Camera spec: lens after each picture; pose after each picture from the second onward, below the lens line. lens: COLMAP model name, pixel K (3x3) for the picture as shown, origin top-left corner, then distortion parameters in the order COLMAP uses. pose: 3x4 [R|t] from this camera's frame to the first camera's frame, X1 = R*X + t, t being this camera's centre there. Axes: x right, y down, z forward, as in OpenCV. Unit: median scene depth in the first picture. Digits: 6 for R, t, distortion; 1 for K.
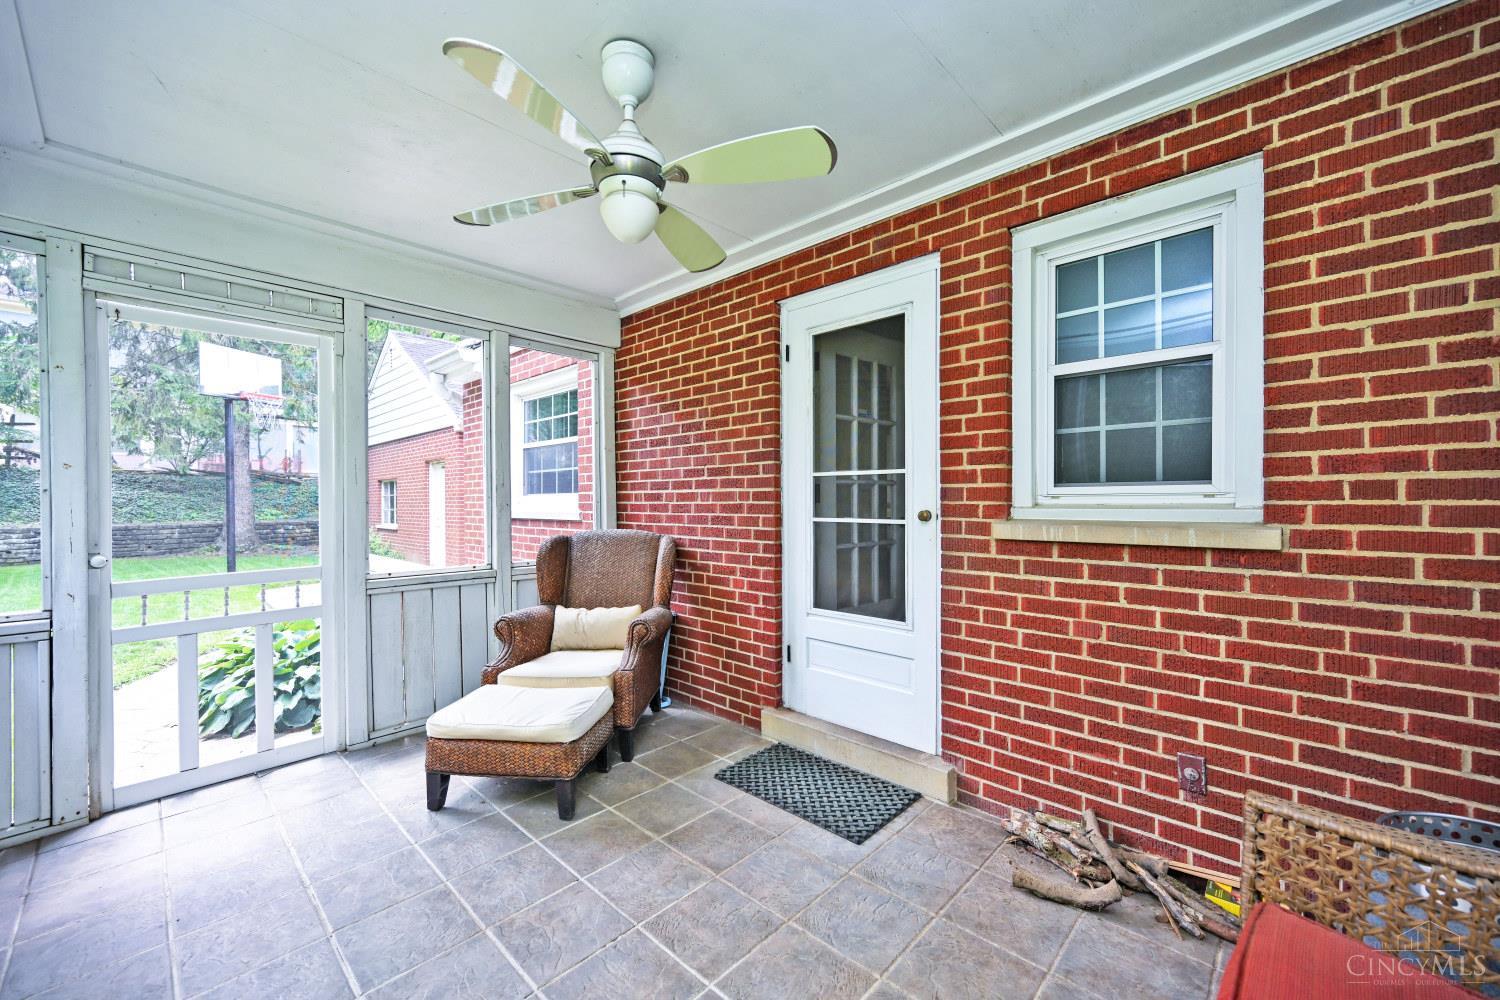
lens RADIAL K [[582.0, 0, 753.3], [0, 582.0, 503.8], [0, 0, 1]] dist [-0.001223, -0.000128]
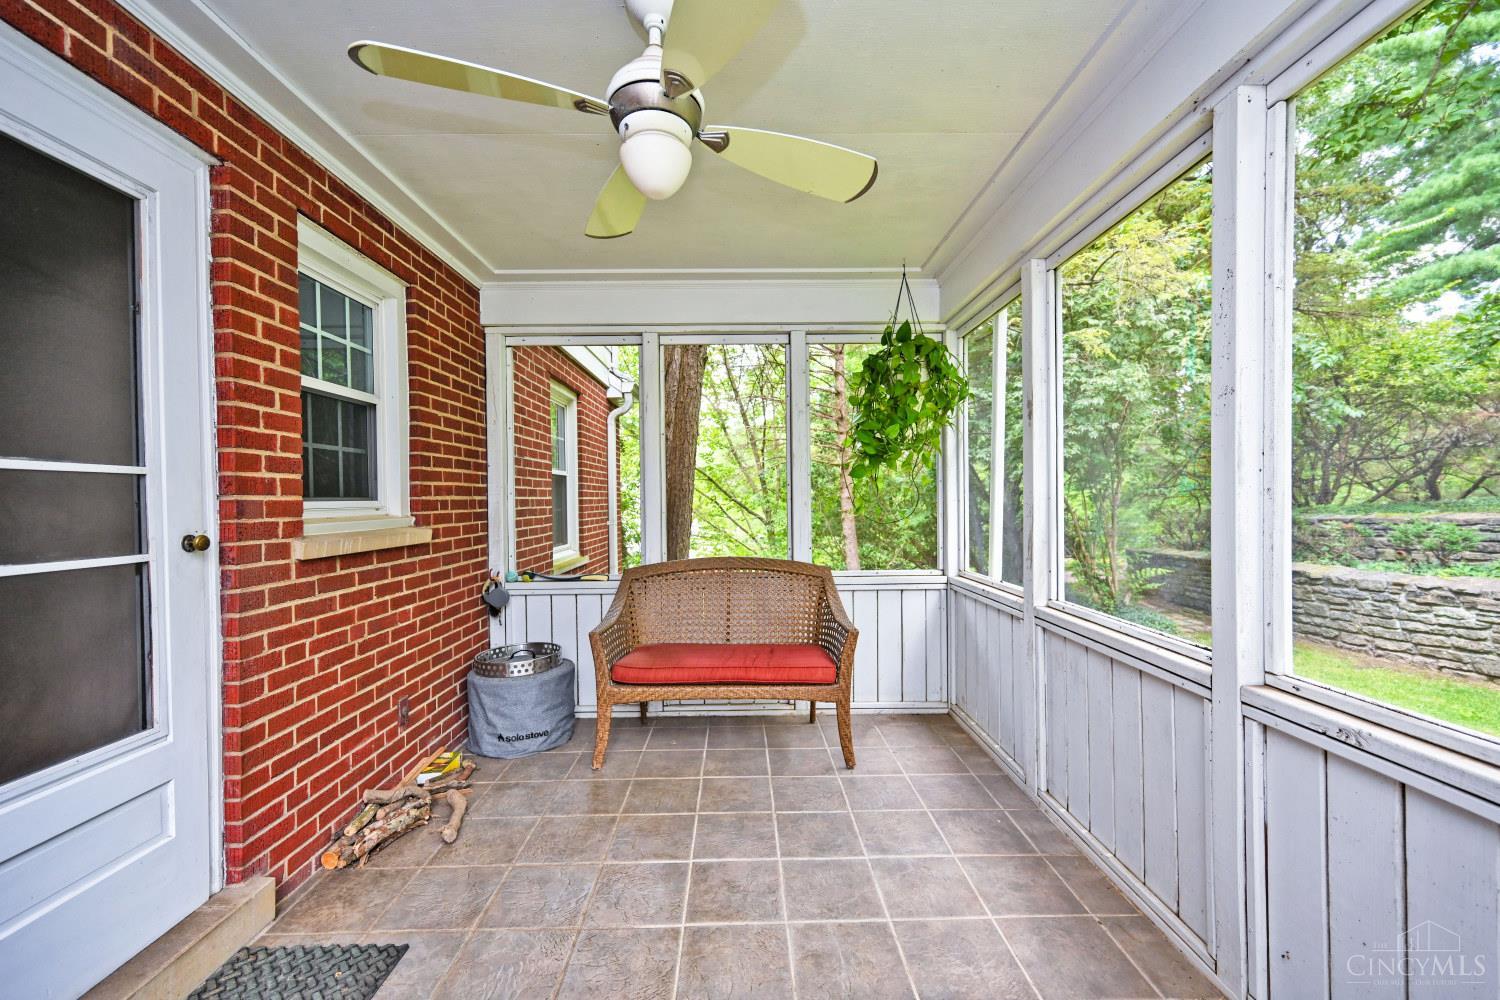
lens RADIAL K [[582.0, 0, 753.3], [0, 582.0, 503.8], [0, 0, 1]] dist [-0.001223, -0.000128]
pose [[-0.695677, 0.006588, 0.718325, -0.697506], [0.019188, 0.999772, 0.009414, -0.019921], [-0.718098, 0.020333, -0.695644, 1.158439]]
